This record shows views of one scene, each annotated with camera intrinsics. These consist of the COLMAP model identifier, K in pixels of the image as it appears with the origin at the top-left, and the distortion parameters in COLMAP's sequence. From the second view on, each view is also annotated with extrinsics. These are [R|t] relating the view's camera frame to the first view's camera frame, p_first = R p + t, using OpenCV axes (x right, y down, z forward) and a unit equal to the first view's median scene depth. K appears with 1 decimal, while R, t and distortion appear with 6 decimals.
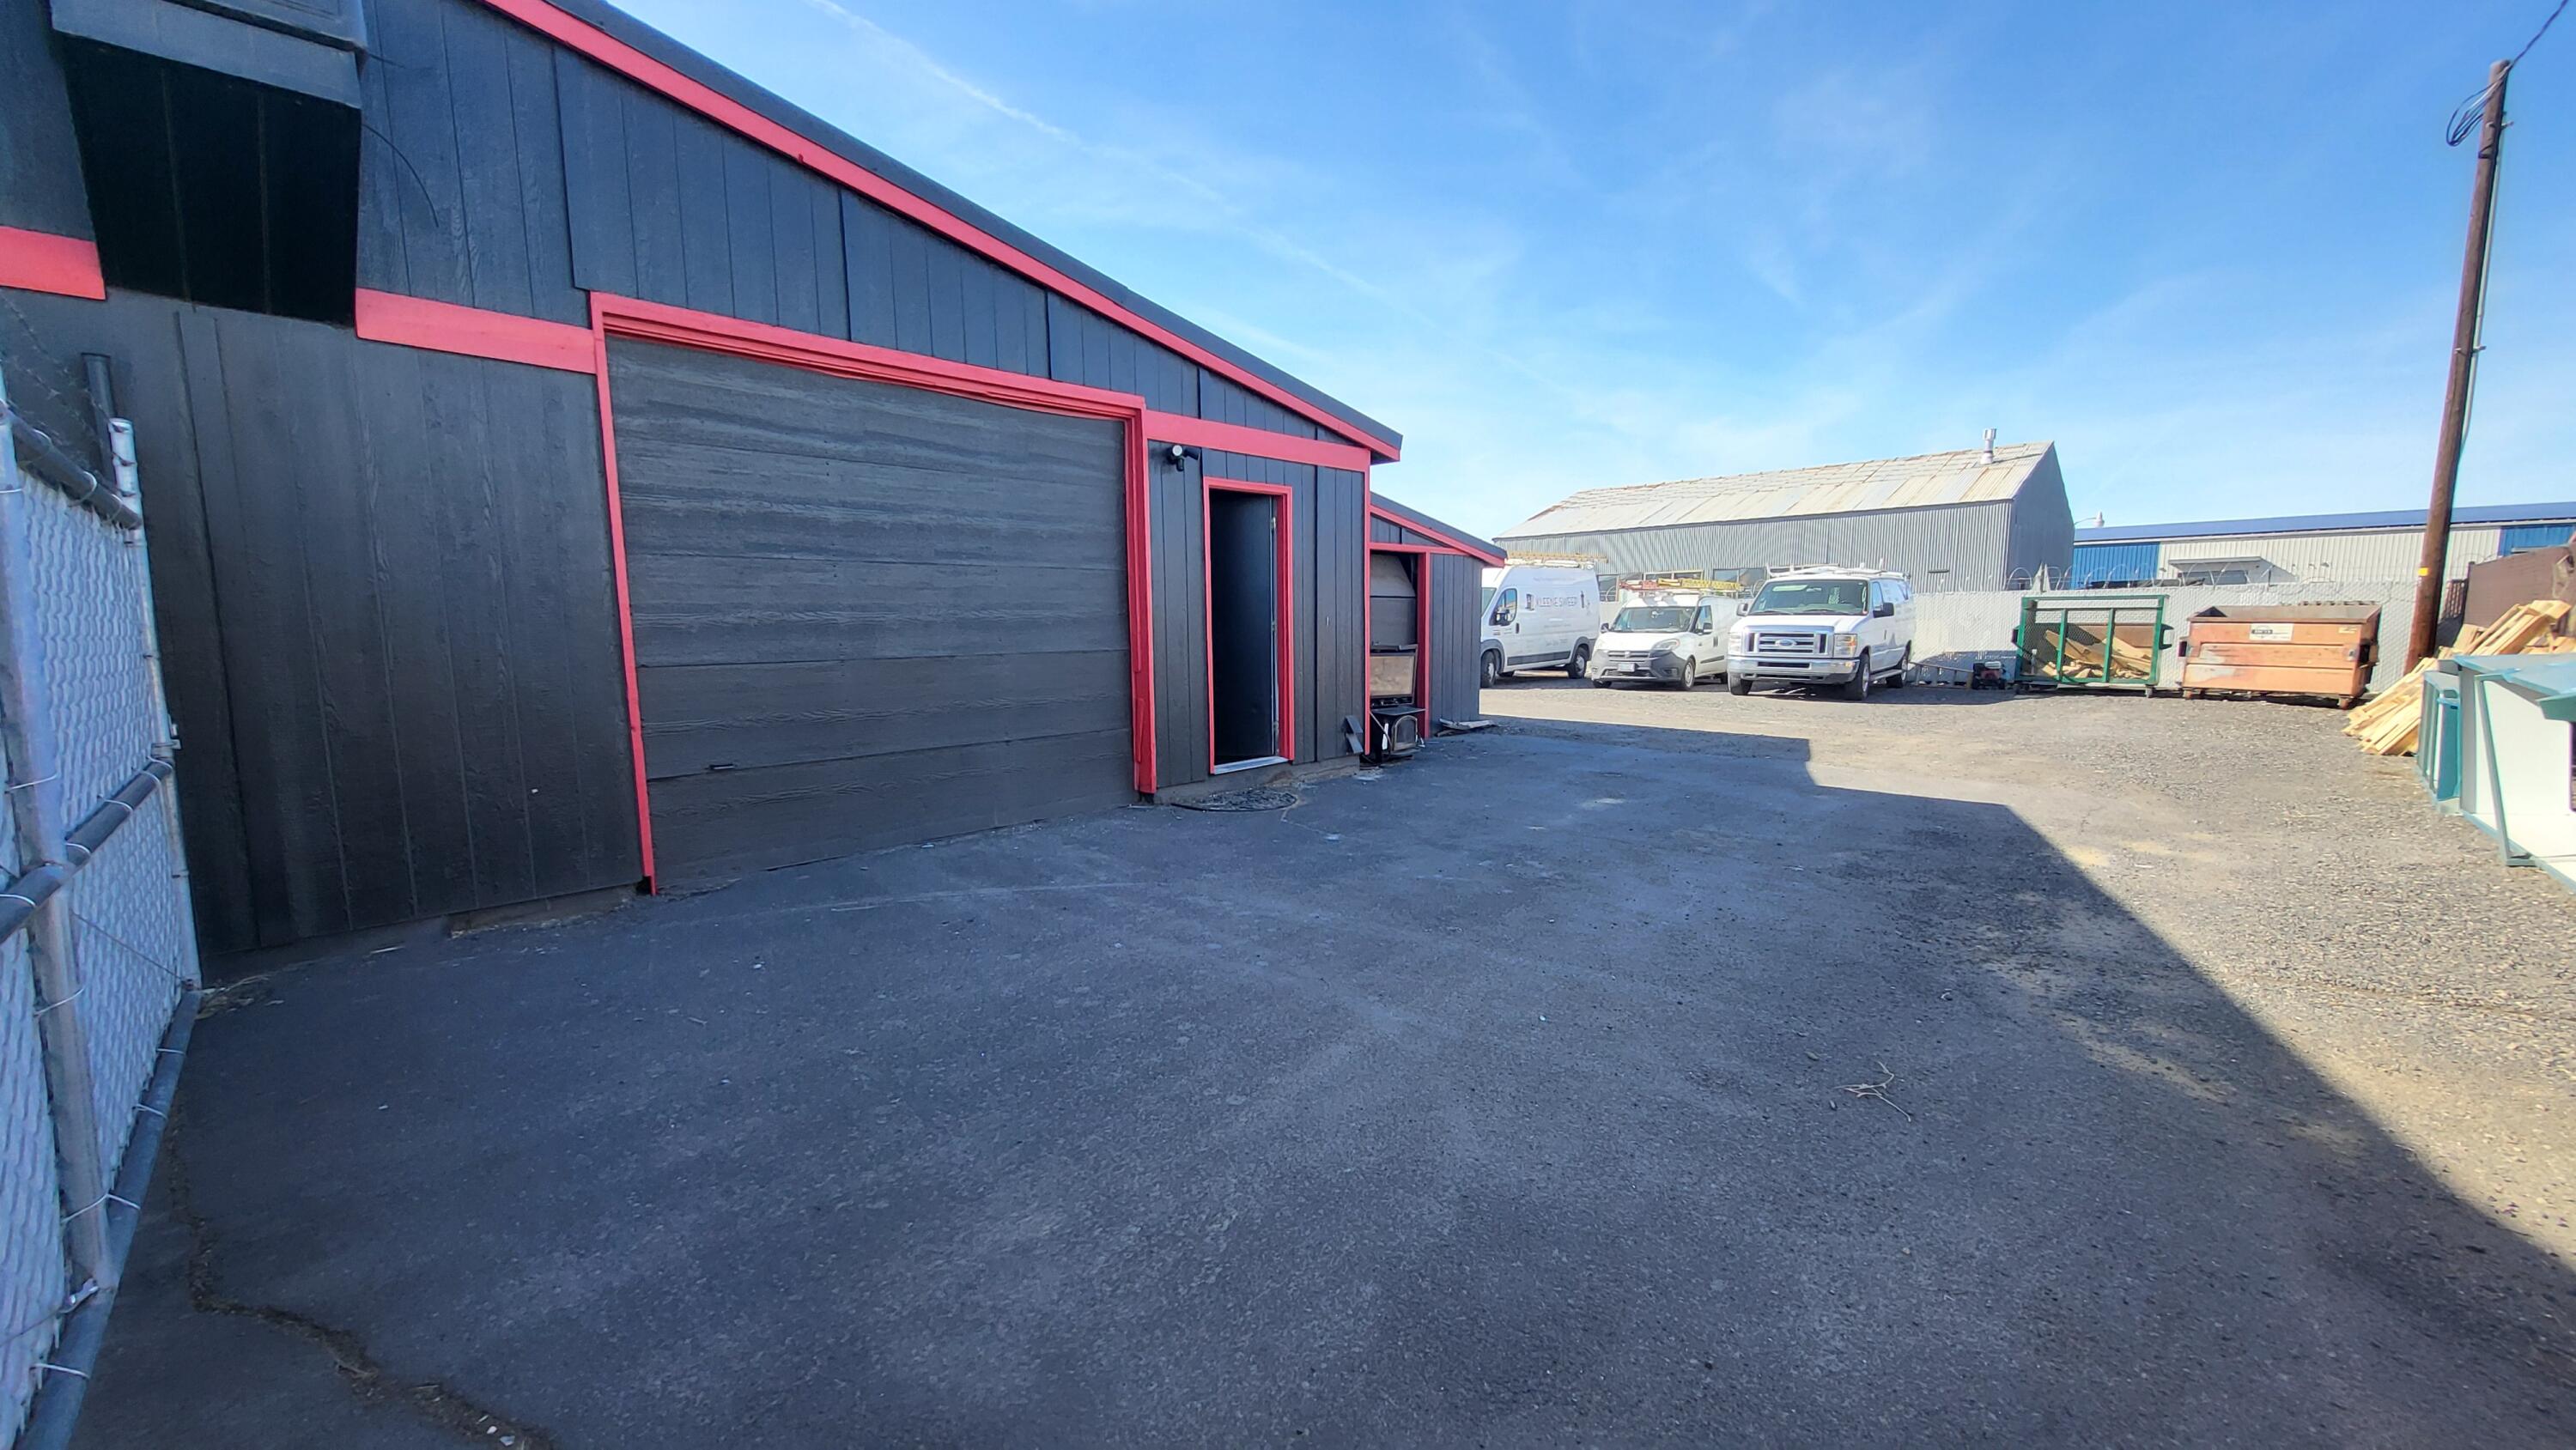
lens RADIAL K [[1016.7, 0, 1278.1], [0, 1016.7, 758.2], [0, 0, 1]] dist [0.002940, -0.000105]
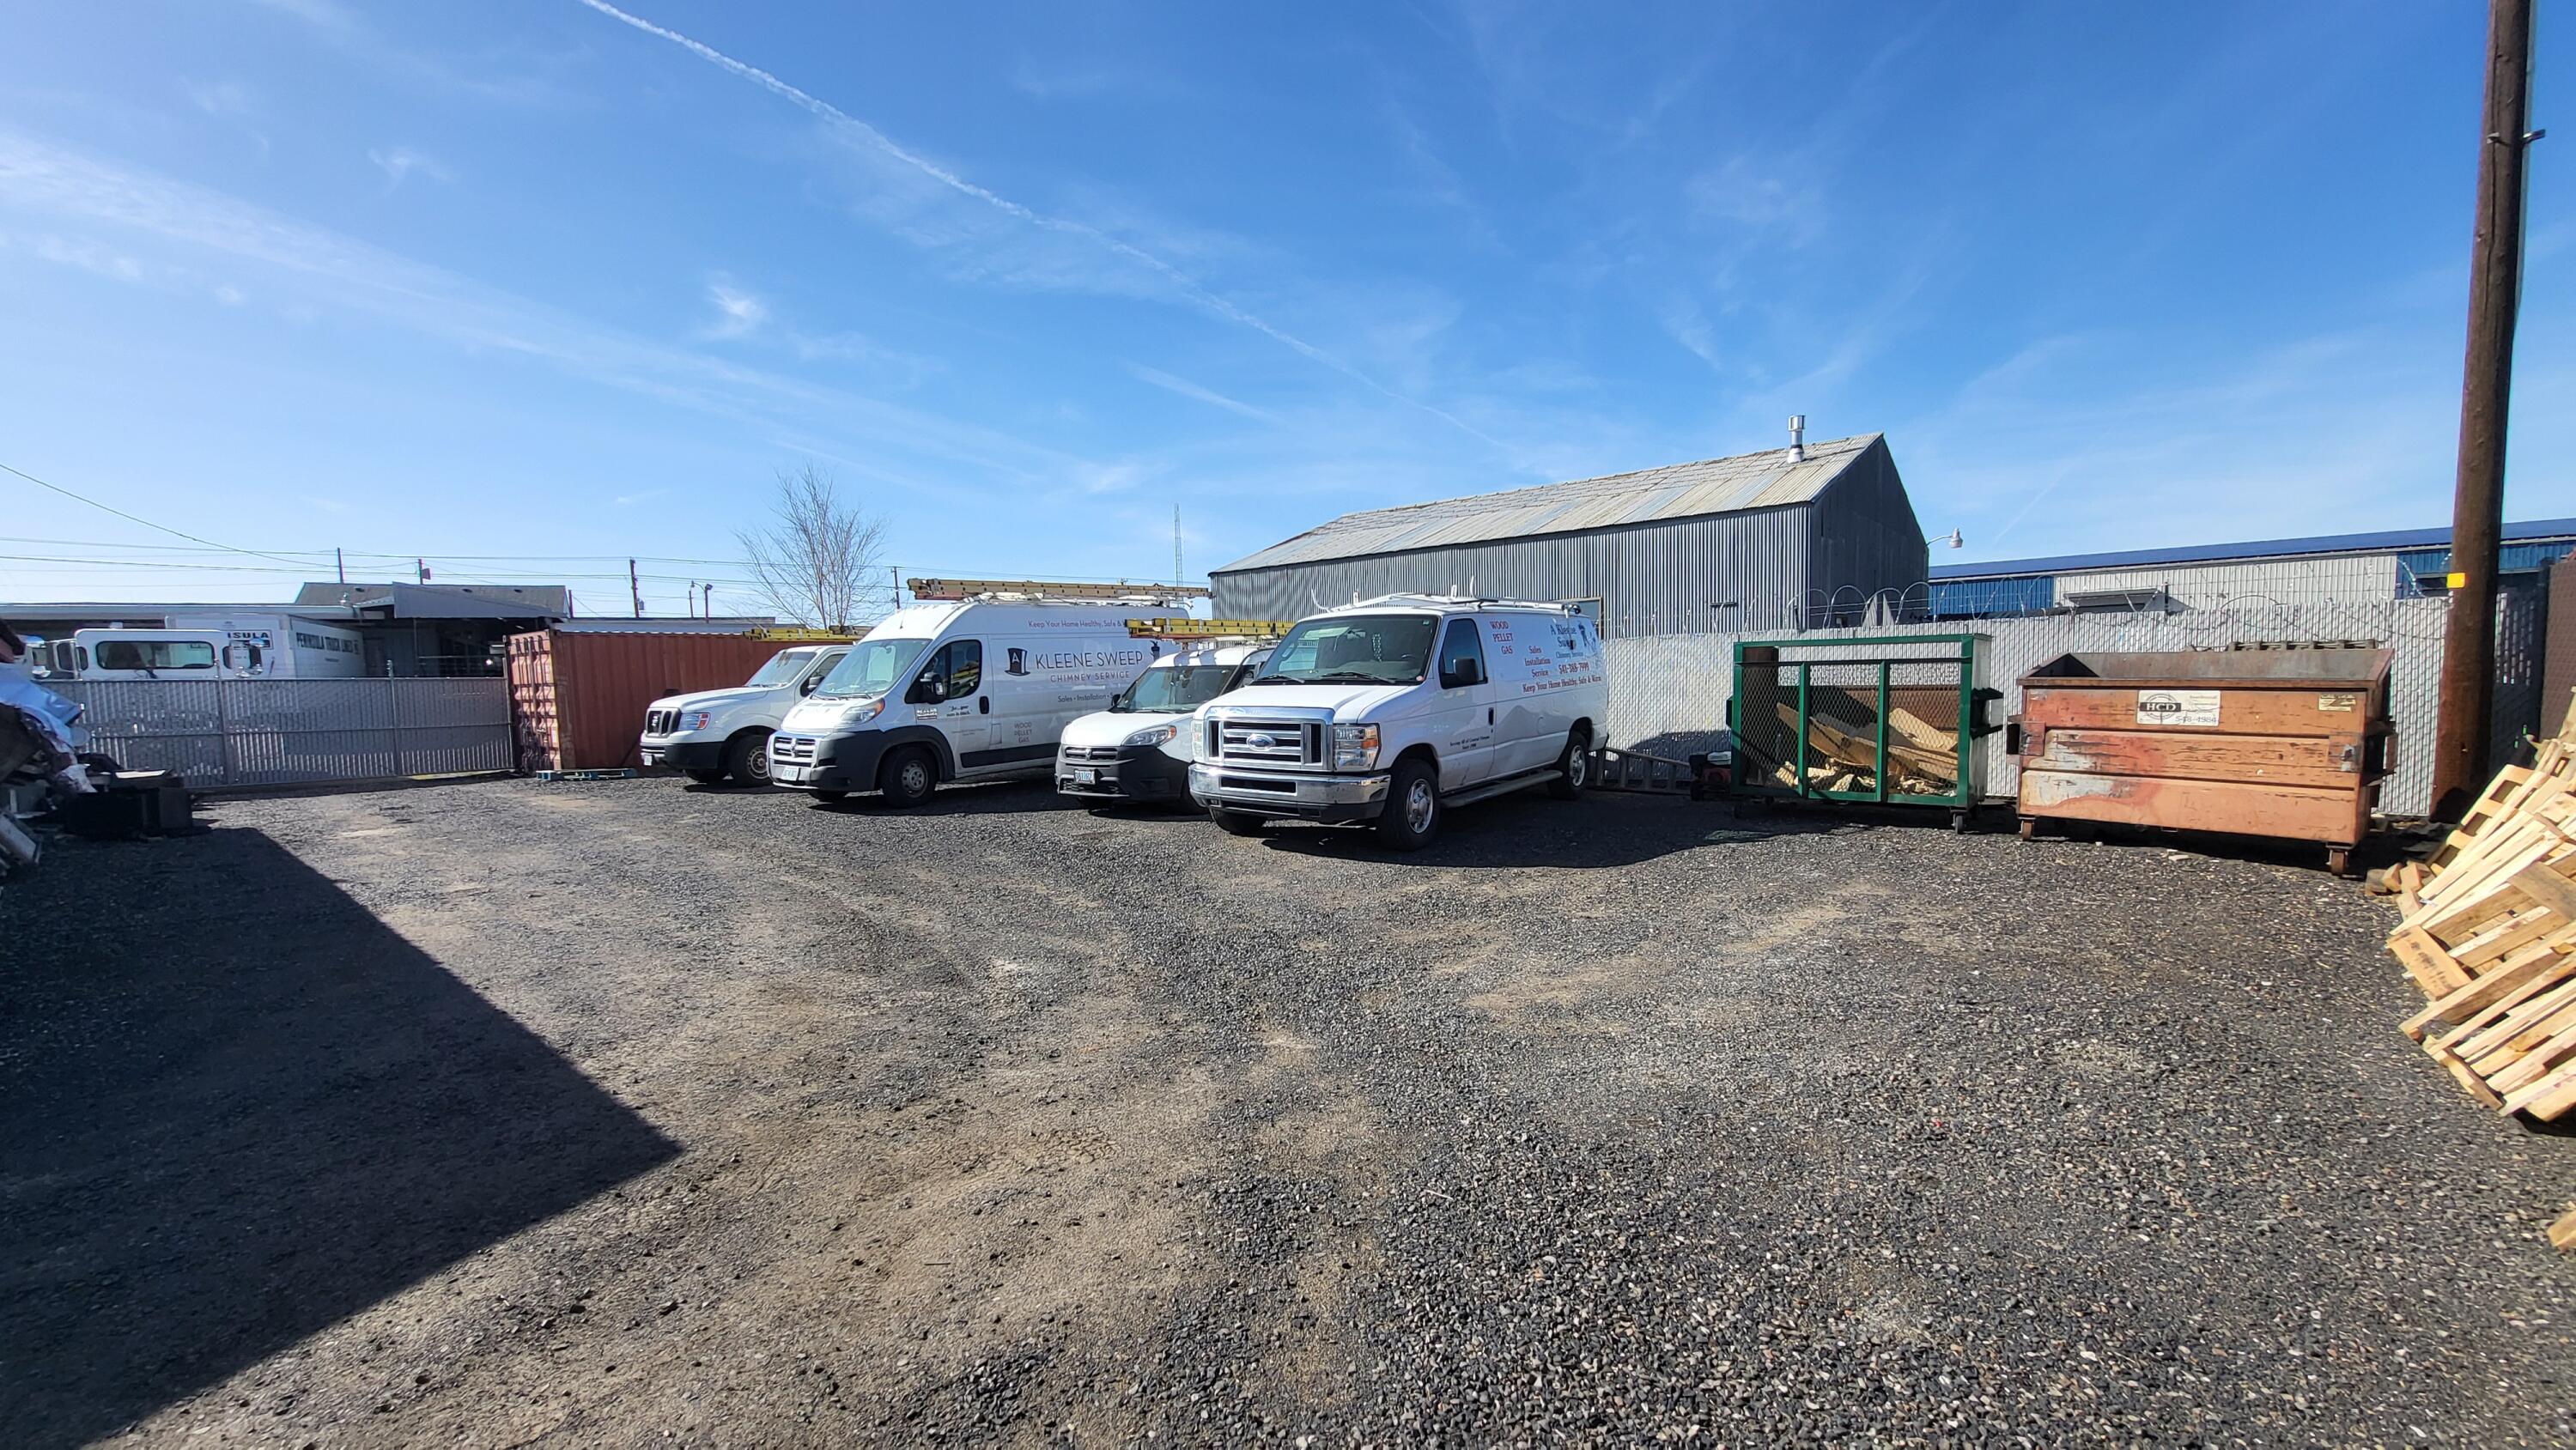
lens RADIAL K [[1013.4, 0, 1268.6], [0, 1013.4, 754.4], [0, 0, 1]] dist [-0.000806, -0.000453]
pose [[0.998725, -0.023479, 0.044684, 0.469376], [0.025674, 0.998460, -0.049185, -0.079881], [-0.043461, 0.050270, 0.997790, 0.486722]]
